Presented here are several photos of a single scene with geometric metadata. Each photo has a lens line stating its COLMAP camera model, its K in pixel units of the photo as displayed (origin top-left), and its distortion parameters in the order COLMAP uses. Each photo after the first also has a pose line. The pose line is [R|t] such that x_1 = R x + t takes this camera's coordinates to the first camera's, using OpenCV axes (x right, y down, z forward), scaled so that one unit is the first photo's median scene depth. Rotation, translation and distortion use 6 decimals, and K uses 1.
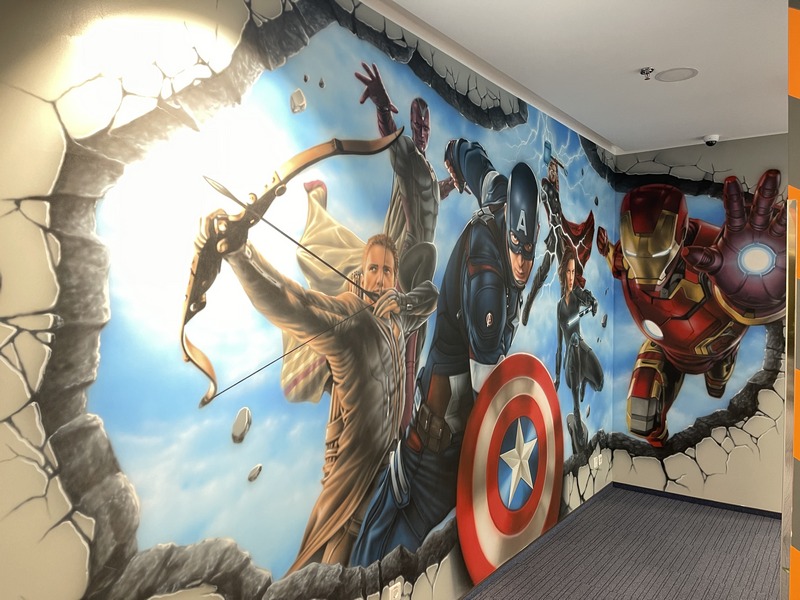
lens RADIAL K [[604.6, 0, 394.0], [0, 604.6, 299.7], [0, 0, 1]] dist [0.064457, -0.080747]
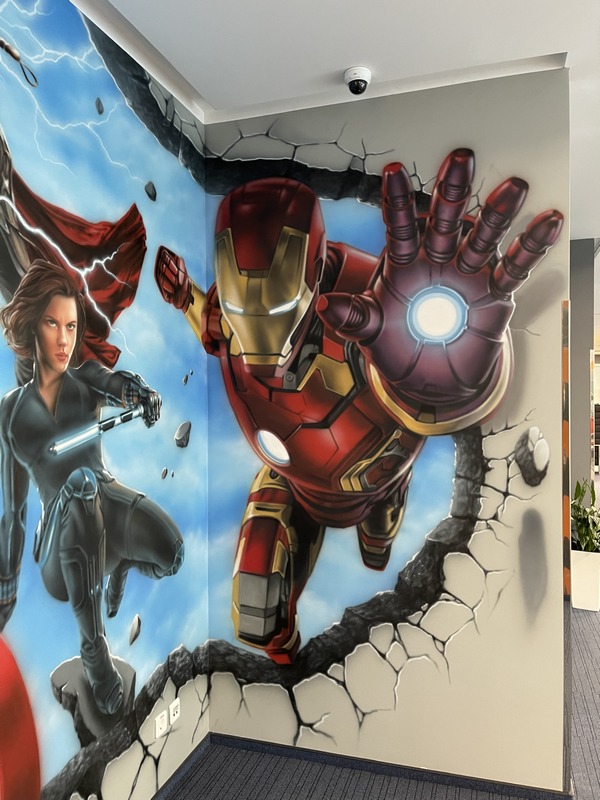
lens RADIAL K [[604.6, 0, 304.3], [0, 604.6, 404.6], [0, 0, 1]] dist [0.064457, -0.080747]
pose [[0.942729, -0.017981, 0.333073, 0.298833], [0.017701, 0.999836, 0.003875, 0.009753], [-0.333088, 0.002243, 0.942893, 0.528688]]
